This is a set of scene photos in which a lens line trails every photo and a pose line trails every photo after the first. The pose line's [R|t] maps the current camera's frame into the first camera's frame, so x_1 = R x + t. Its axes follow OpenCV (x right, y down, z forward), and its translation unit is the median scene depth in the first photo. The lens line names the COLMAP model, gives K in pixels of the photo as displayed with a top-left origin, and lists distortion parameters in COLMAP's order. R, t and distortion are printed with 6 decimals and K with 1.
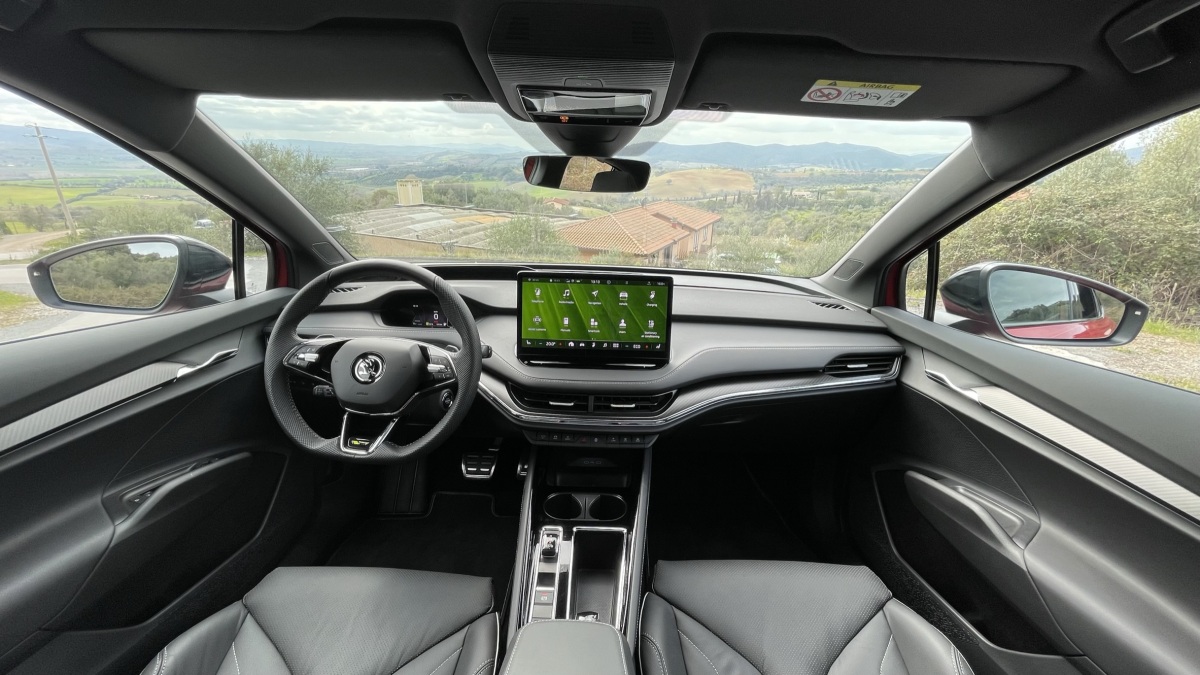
lens RADIAL K [[480.7, 0, 603.2], [0, 480.7, 334.3], [0, 0, 1]] dist [0.003897, -0.001026]
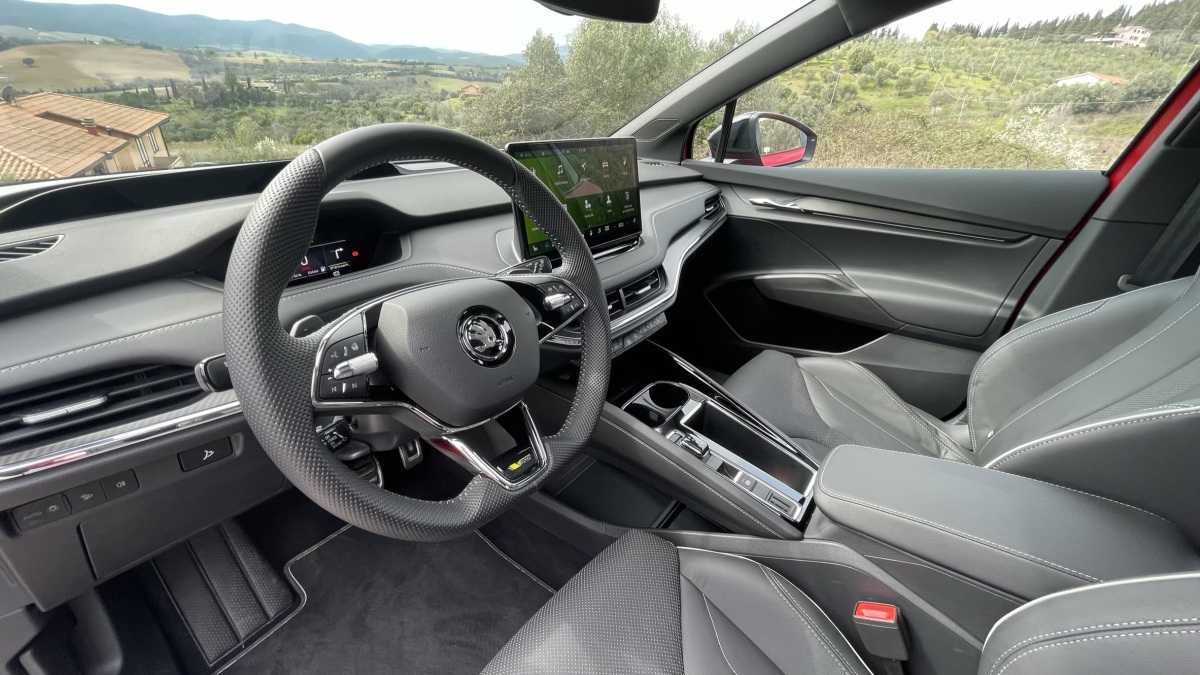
lens RADIAL K [[480.7, 0, 600.2], [0, 480.7, 335.2], [0, 0, 1]] dist [0.003897, -0.001026]
pose [[0.596214, -0.357942, 0.718614, -0.657662], [0.213446, 0.933565, 0.287919, -0.047186], [-0.773931, -0.018276, 0.633006, 0.468790]]
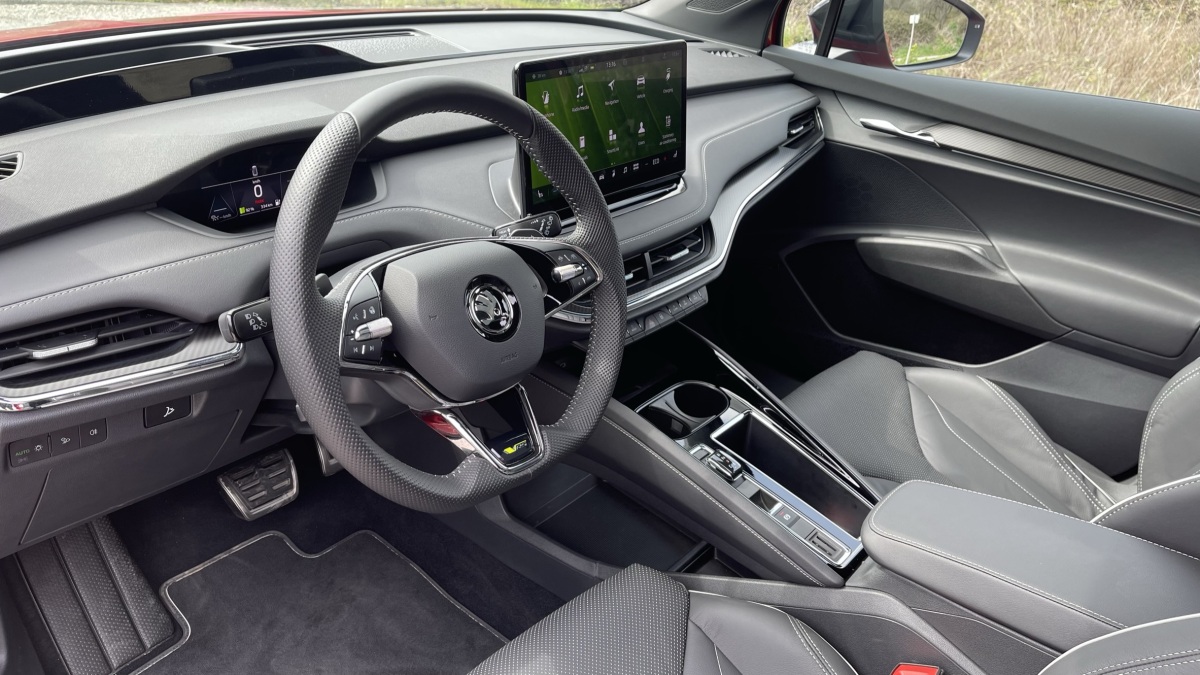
lens RADIAL K [[909.4, 0, 601.8], [0, 909.4, 340.8], [0, 0, 1]] dist [0.052371, -0.001867]
pose [[0.635820, -0.339215, 0.693301, -0.896270], [0.139359, 0.933938, 0.329149, -0.160529], [-0.759152, -0.112662, 0.641089, 0.251519]]
